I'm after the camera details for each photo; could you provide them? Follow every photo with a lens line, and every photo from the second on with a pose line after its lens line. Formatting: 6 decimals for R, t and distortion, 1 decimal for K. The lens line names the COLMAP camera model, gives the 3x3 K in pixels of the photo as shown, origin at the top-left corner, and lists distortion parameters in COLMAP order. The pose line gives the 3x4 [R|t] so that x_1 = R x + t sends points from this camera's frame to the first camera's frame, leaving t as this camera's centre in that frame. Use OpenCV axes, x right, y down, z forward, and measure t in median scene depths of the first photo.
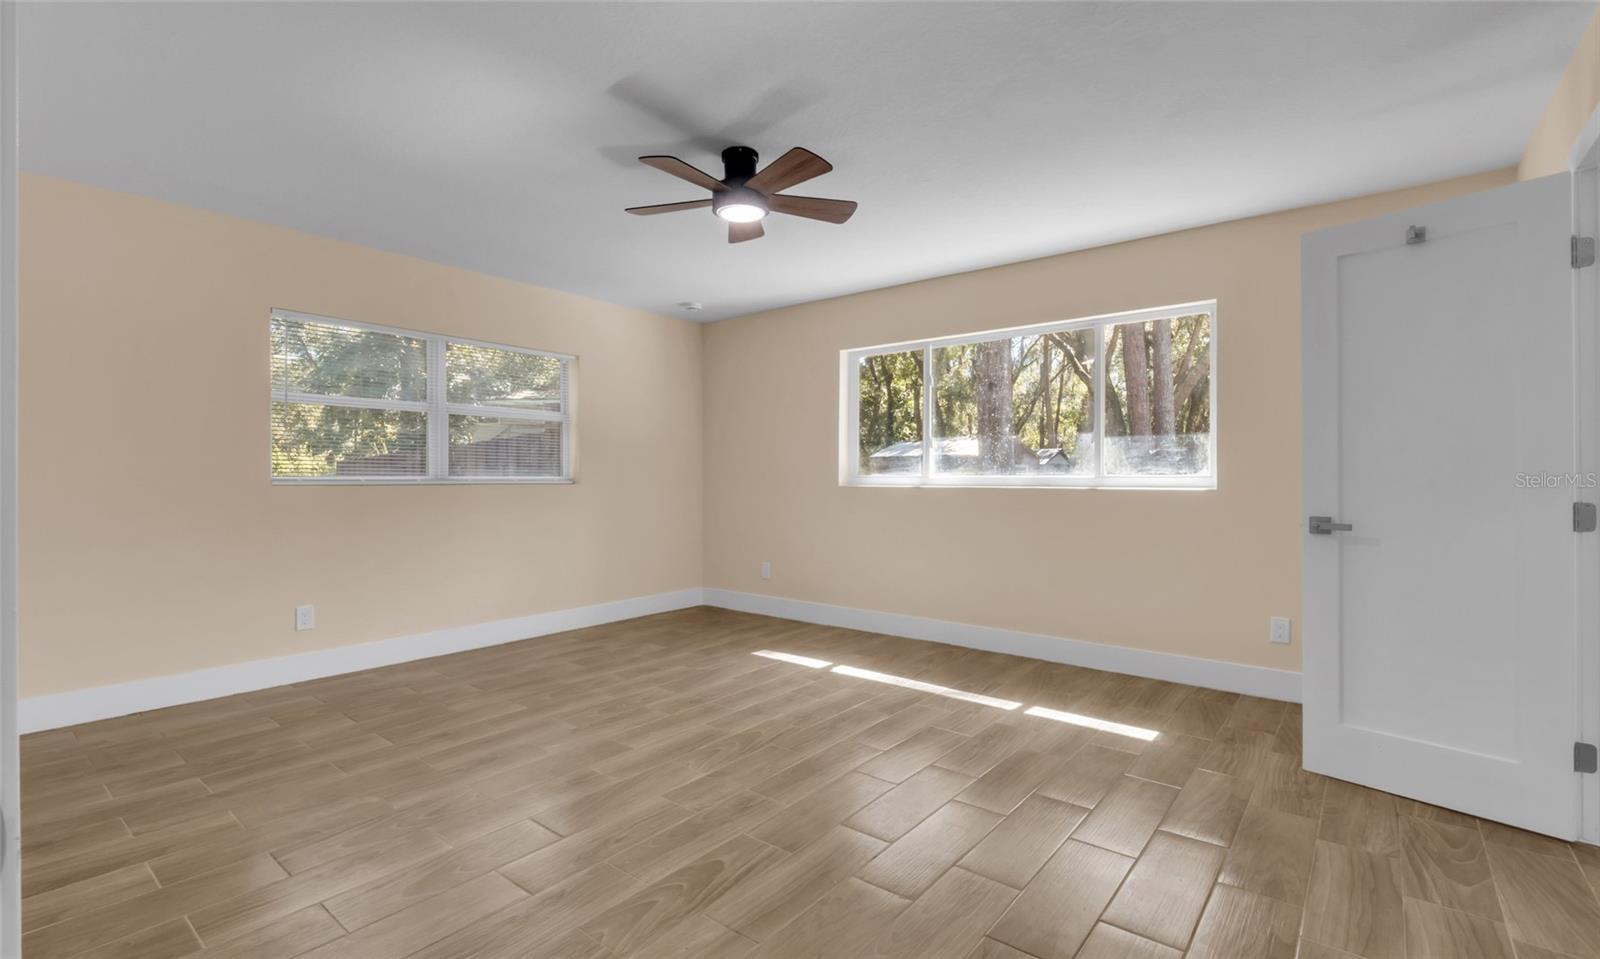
lens RADIAL K [[711.6, 0, 794.3], [0, 711.6, 471.1], [0, 0, 1]] dist [0.011151, -0.013543]
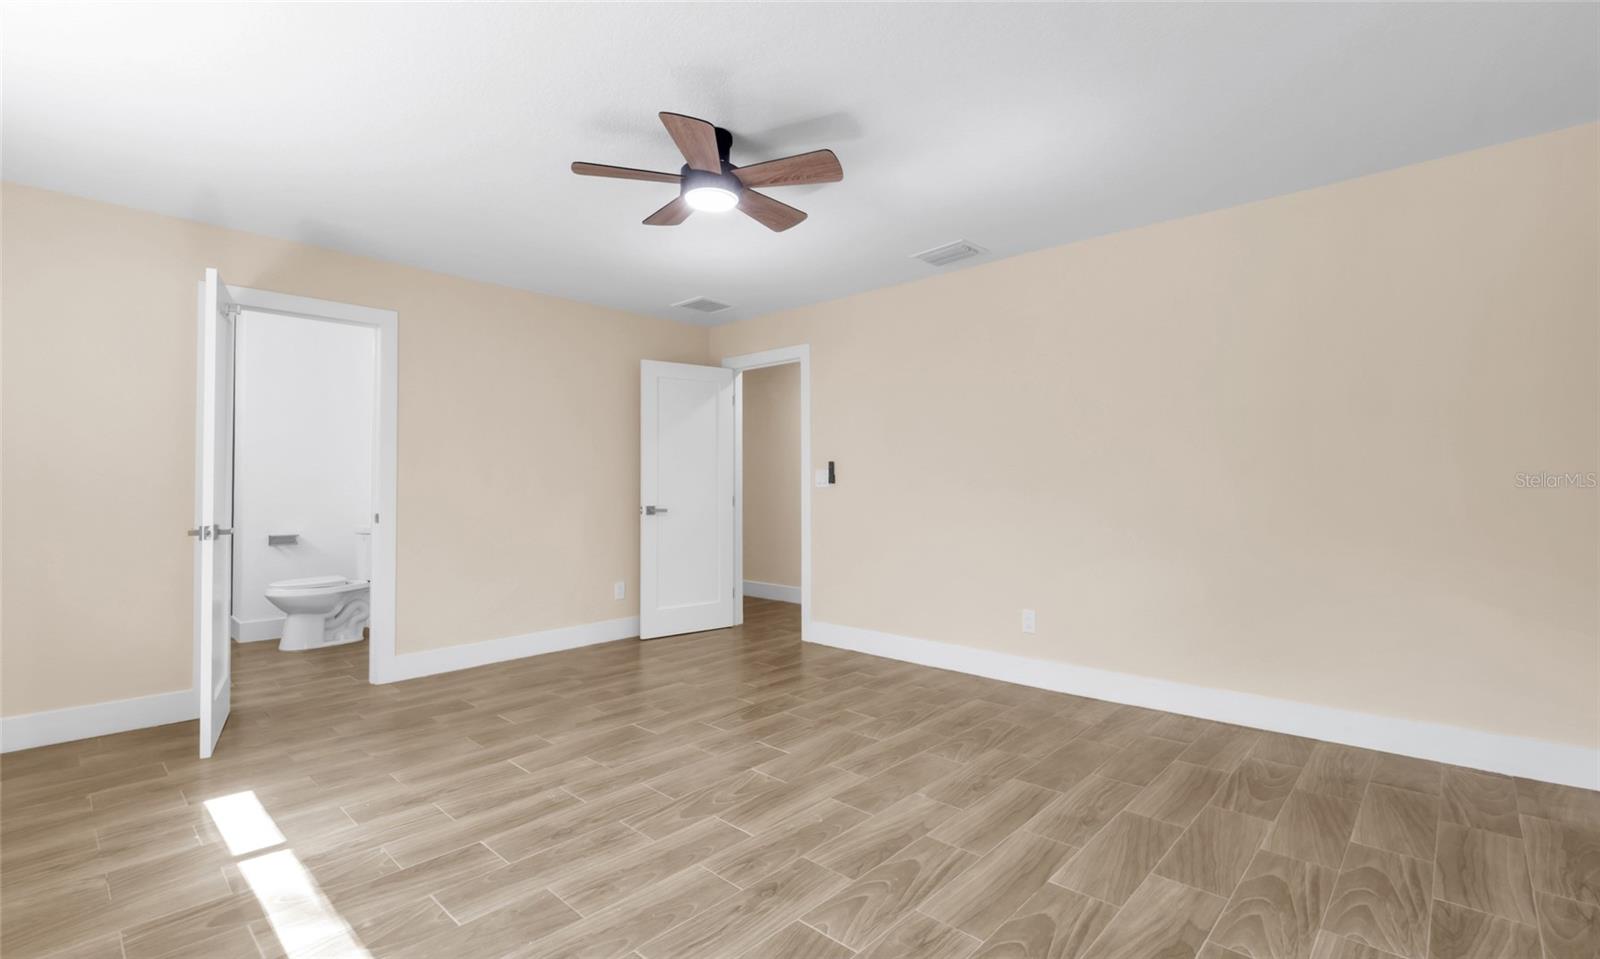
lens RADIAL K [[711.6, 0, 794.3], [0, 711.6, 471.1], [0, 0, 1]] dist [0.011151, -0.013543]
pose [[-0.997413, 0.006922, 0.071547, -0.224266], [0.005131, 0.999669, -0.025194, 0.007113], [-0.071698, -0.024761, -0.997119, 1.731076]]
